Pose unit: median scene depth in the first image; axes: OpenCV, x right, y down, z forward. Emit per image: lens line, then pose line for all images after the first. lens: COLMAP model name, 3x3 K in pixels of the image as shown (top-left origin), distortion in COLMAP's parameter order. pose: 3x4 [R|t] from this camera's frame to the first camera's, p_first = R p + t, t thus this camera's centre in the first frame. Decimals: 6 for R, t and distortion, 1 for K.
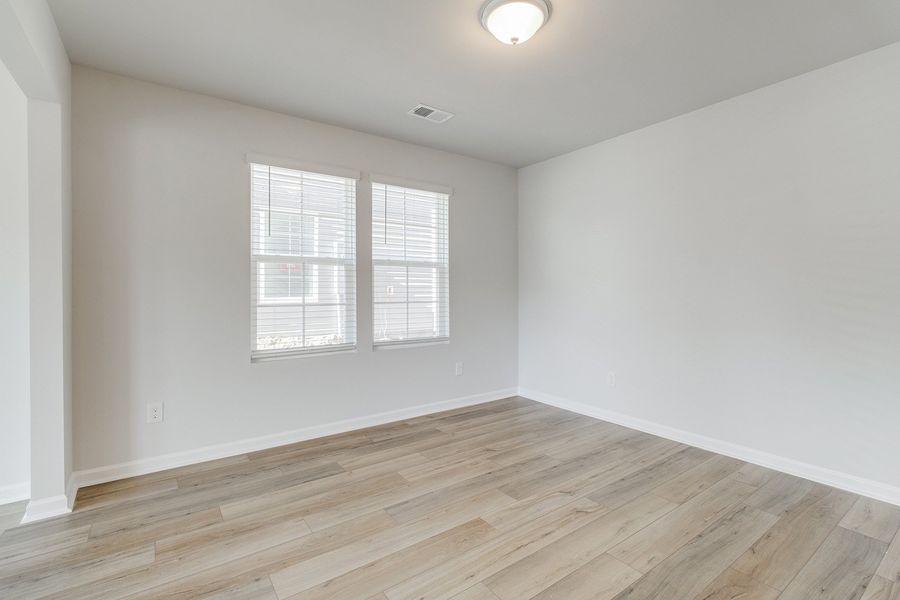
lens RADIAL K [[460.9, 0, 457.2], [0, 460.9, 285.3], [0, 0, 1]] dist [0.023391, 0.000878]
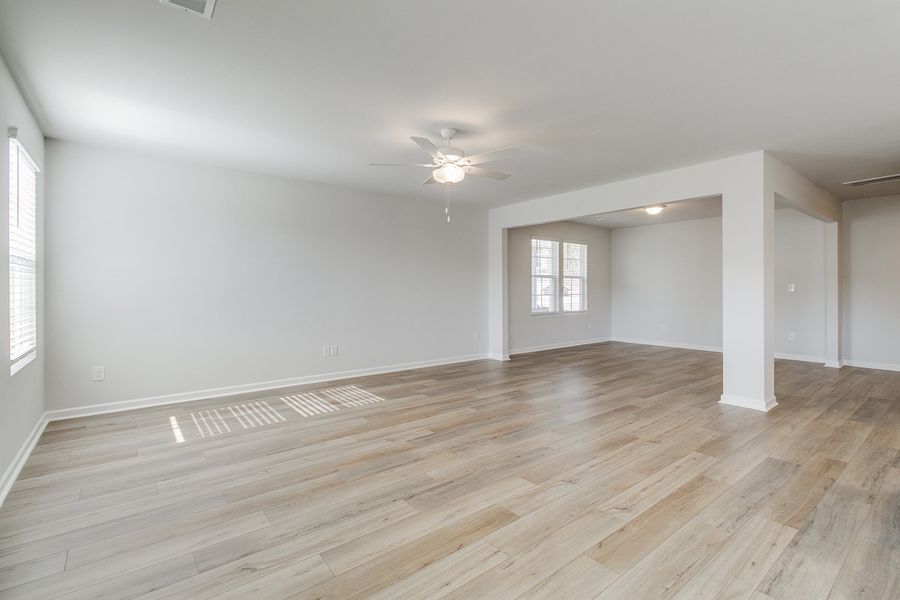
lens RADIAL K [[415.6, 0, 452.2], [0, 415.6, 294.1], [0, 0, 1]] dist [0.002279, -0.001630]
pose [[0.999790, 0.003749, 0.020150, -0.785293], [-0.004047, 0.999883, 0.014781, 0.008490], [-0.020093, -0.014859, 0.999688, -1.074767]]
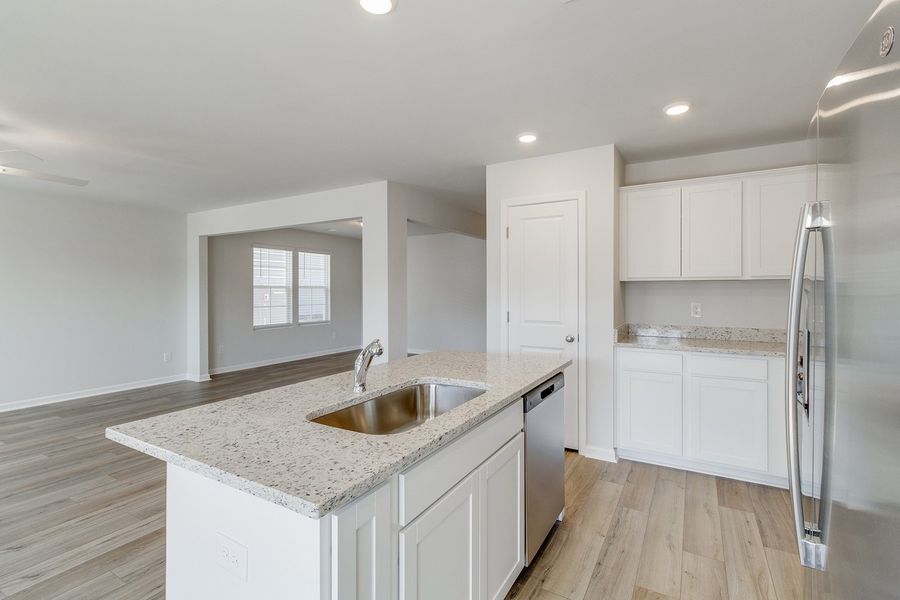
lens RADIAL K [[415.6, 0, 453.6], [0, 415.6, 291.3], [0, 0, 1]] dist [0.002279, -0.001630]
pose [[0.919393, 0.001922, 0.393335, -0.288401], [-0.002745, 0.999995, 0.001530, -0.034801], [-0.393330, -0.002486, 0.919394, -1.171796]]
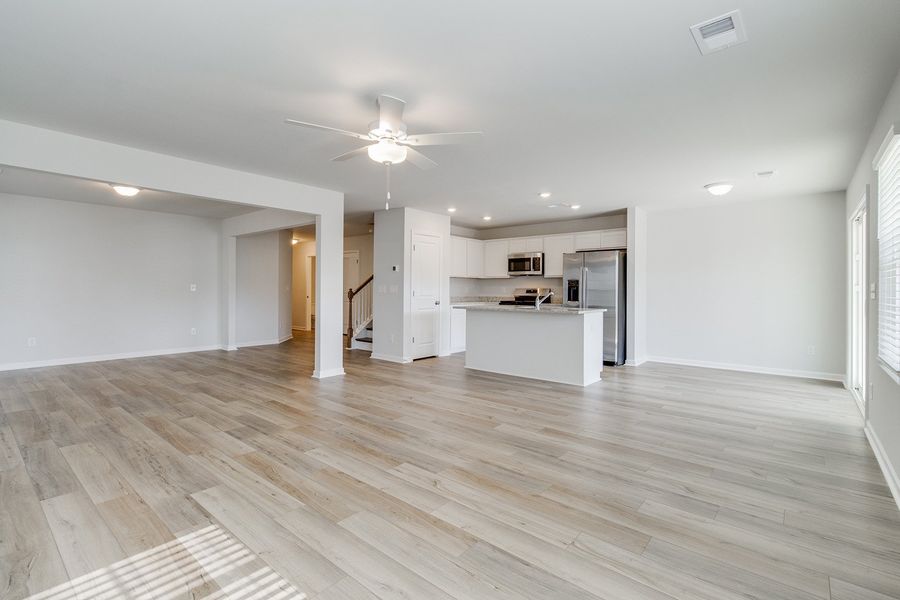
lens RADIAL K [[415.6, 0, 462.7], [0, 415.6, 294.4], [0, 0, 1]] dist [0.002279, -0.001630]
pose [[-0.231277, -0.009122, 0.972845, -1.505639], [-0.005365, 0.999953, 0.008101, 0.010520], [-0.972873, -0.003346, -0.231315, -0.171660]]
